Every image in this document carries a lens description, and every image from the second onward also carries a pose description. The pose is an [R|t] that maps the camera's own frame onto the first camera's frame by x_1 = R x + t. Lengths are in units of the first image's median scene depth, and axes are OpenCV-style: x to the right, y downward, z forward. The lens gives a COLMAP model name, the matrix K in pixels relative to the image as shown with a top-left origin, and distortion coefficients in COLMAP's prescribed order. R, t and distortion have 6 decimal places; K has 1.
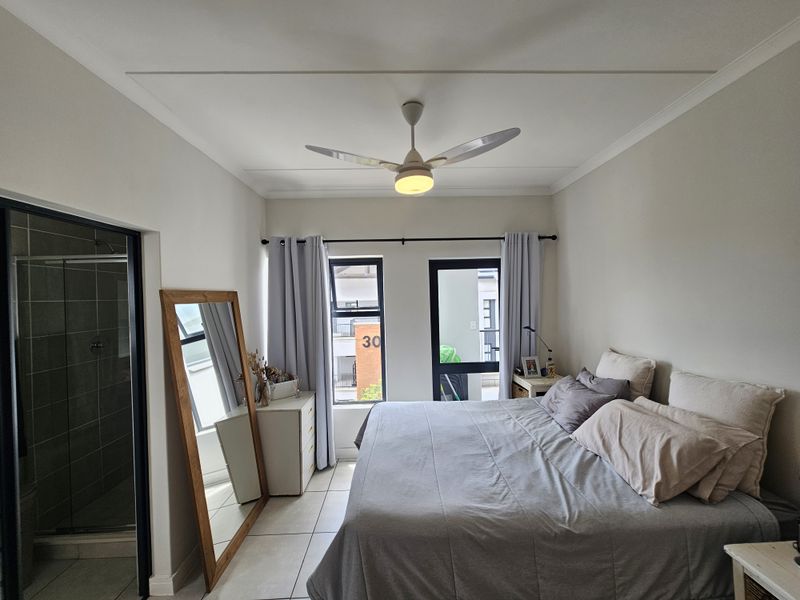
lens RADIAL K [[323.4, 0, 403.5], [0, 323.4, 300.0], [0, 0, 1]] dist [-0.006927, 0.000488]
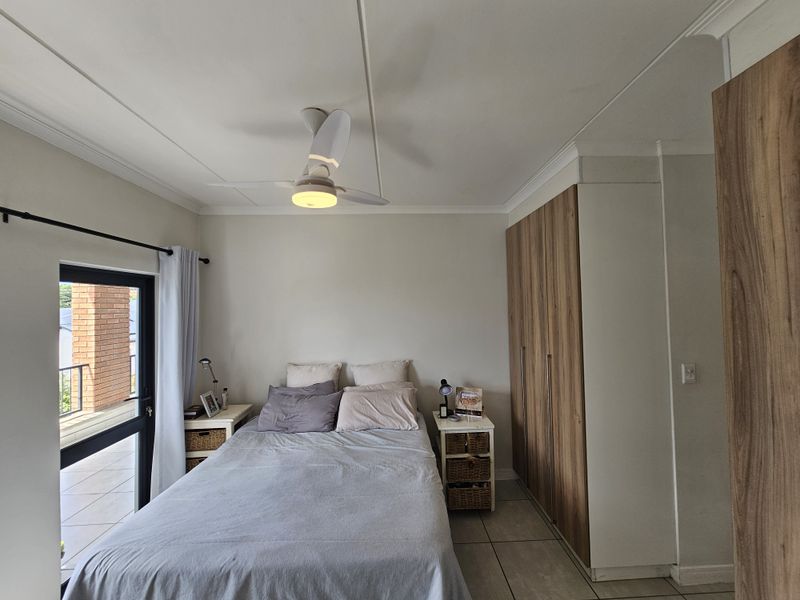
lens RADIAL K [[323.4, 0, 403.5], [0, 323.4, 300.0], [0, 0, 1]] dist [-0.006927, 0.000488]
pose [[-0.009835, 0.044909, 0.998943, -0.795623], [0.033172, 0.998456, -0.044560, -0.031227], [-0.999401, 0.032698, -0.011310, 0.739502]]
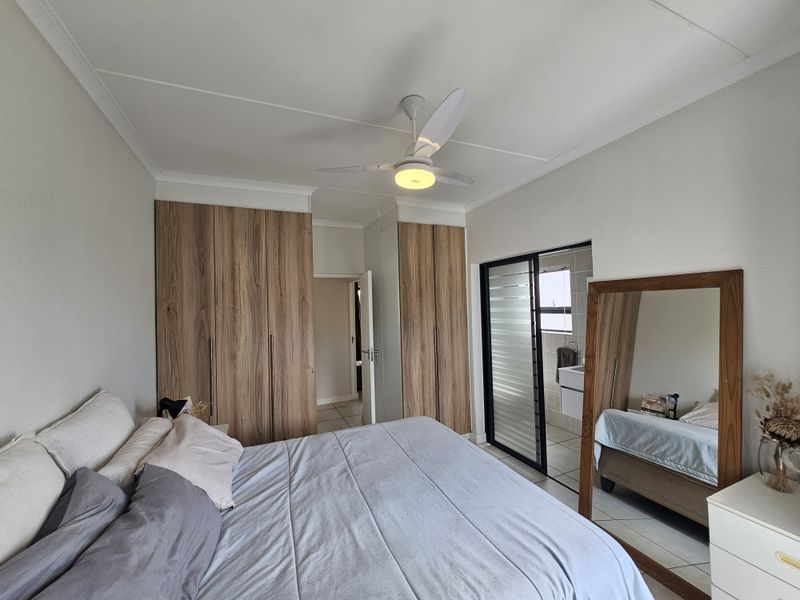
lens RADIAL K [[323.4, 0, 403.5], [0, 323.4, 300.0], [0, 0, 1]] dist [-0.006927, 0.000488]
pose [[-0.923182, 0.041409, -0.382126, 0.430511], [0.043735, 0.999040, 0.002601, 0.002528], [0.381867, -0.014311, -0.924107, 1.783694]]
